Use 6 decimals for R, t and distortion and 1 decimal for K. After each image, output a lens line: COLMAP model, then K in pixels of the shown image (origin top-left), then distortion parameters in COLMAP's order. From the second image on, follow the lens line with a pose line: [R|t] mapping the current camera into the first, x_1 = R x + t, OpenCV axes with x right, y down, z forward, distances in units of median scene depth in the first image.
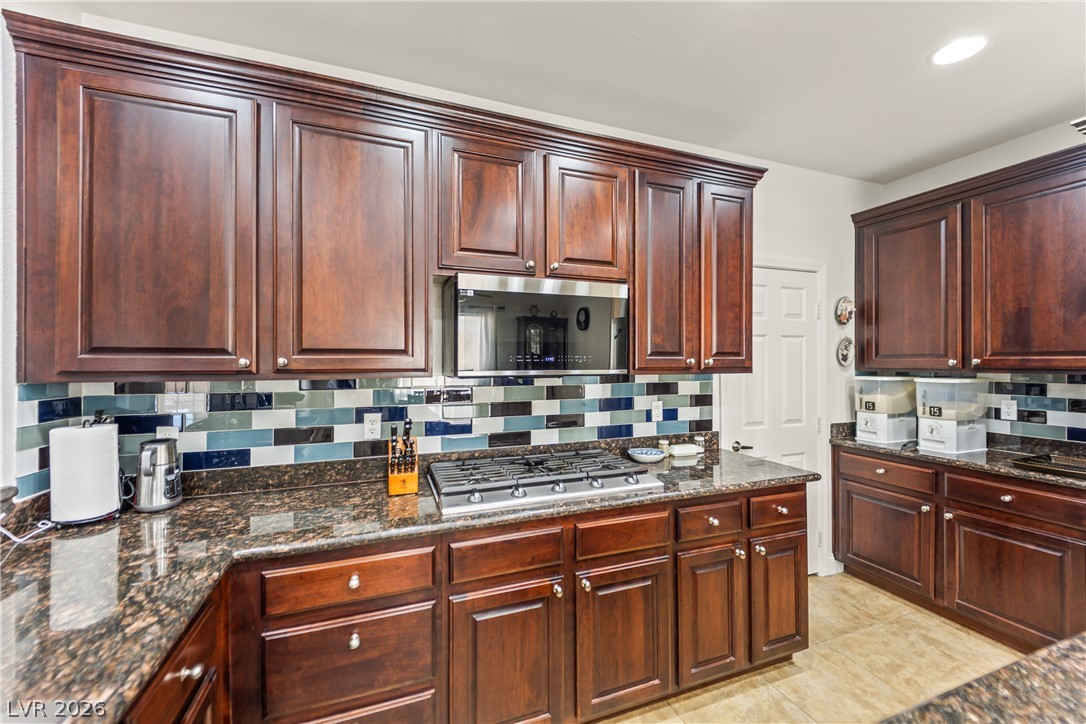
lens RADIAL K [[433.2, 0, 543.5], [0, 433.2, 359.6], [0, 0, 1]] dist [0.020649, -0.011974]
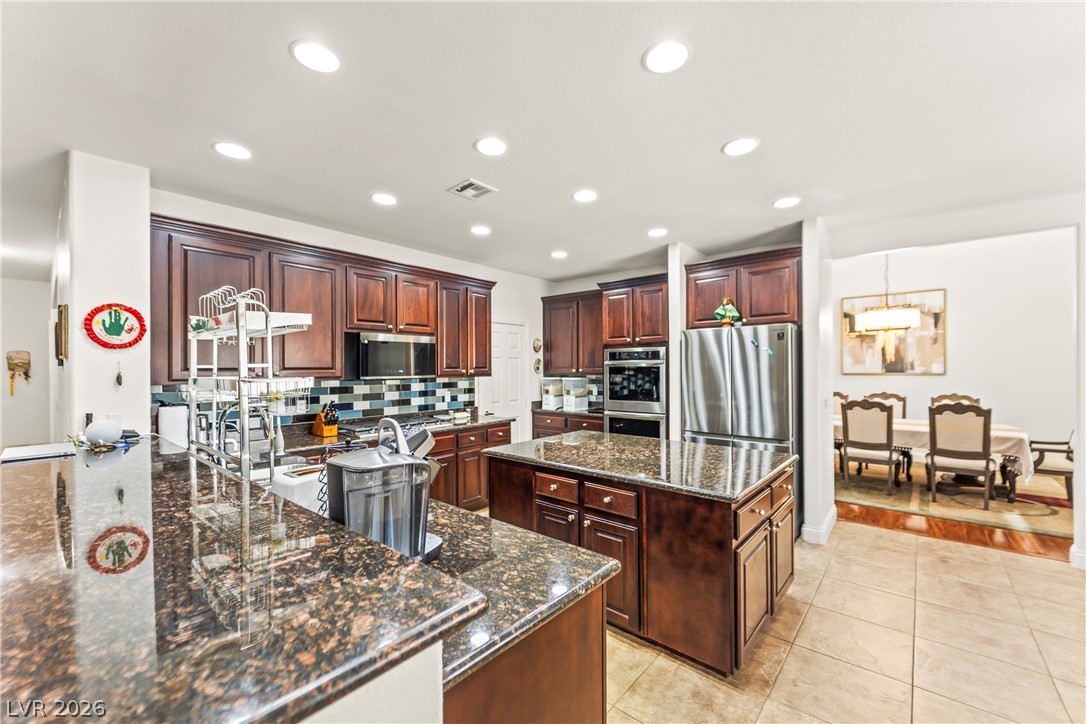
lens RADIAL K [[433.2, 0, 545.8], [0, 433.2, 369.1], [0, 0, 1]] dist [0.020649, -0.011974]
pose [[0.875857, -0.005301, 0.482542, -0.312325], [0.003200, 0.999981, 0.005178, -0.015973], [-0.482561, -0.002991, 0.875857, -0.988164]]
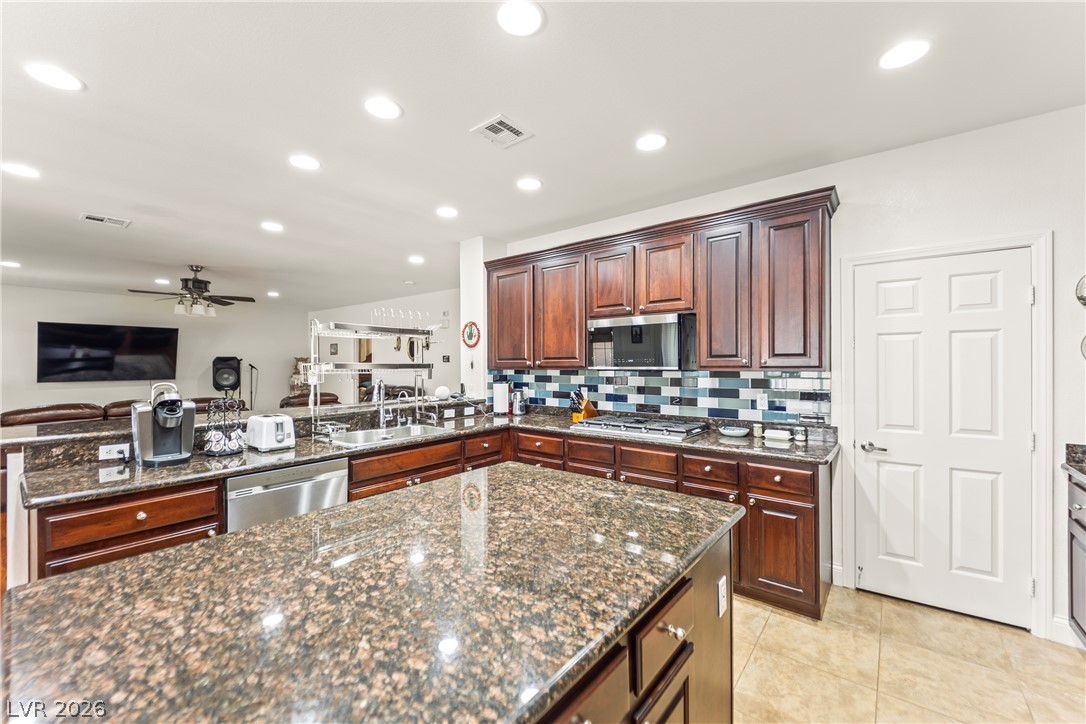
lens RADIAL K [[433.2, 0, 542.6], [0, 433.2, 360.2], [0, 0, 1]] dist [0.020649, -0.011974]
pose [[0.507208, -0.008328, -0.861784, 1.072681], [0.005112, 0.999965, -0.006654, 0.004892], [0.861809, -0.001030, 0.507232, -0.188647]]
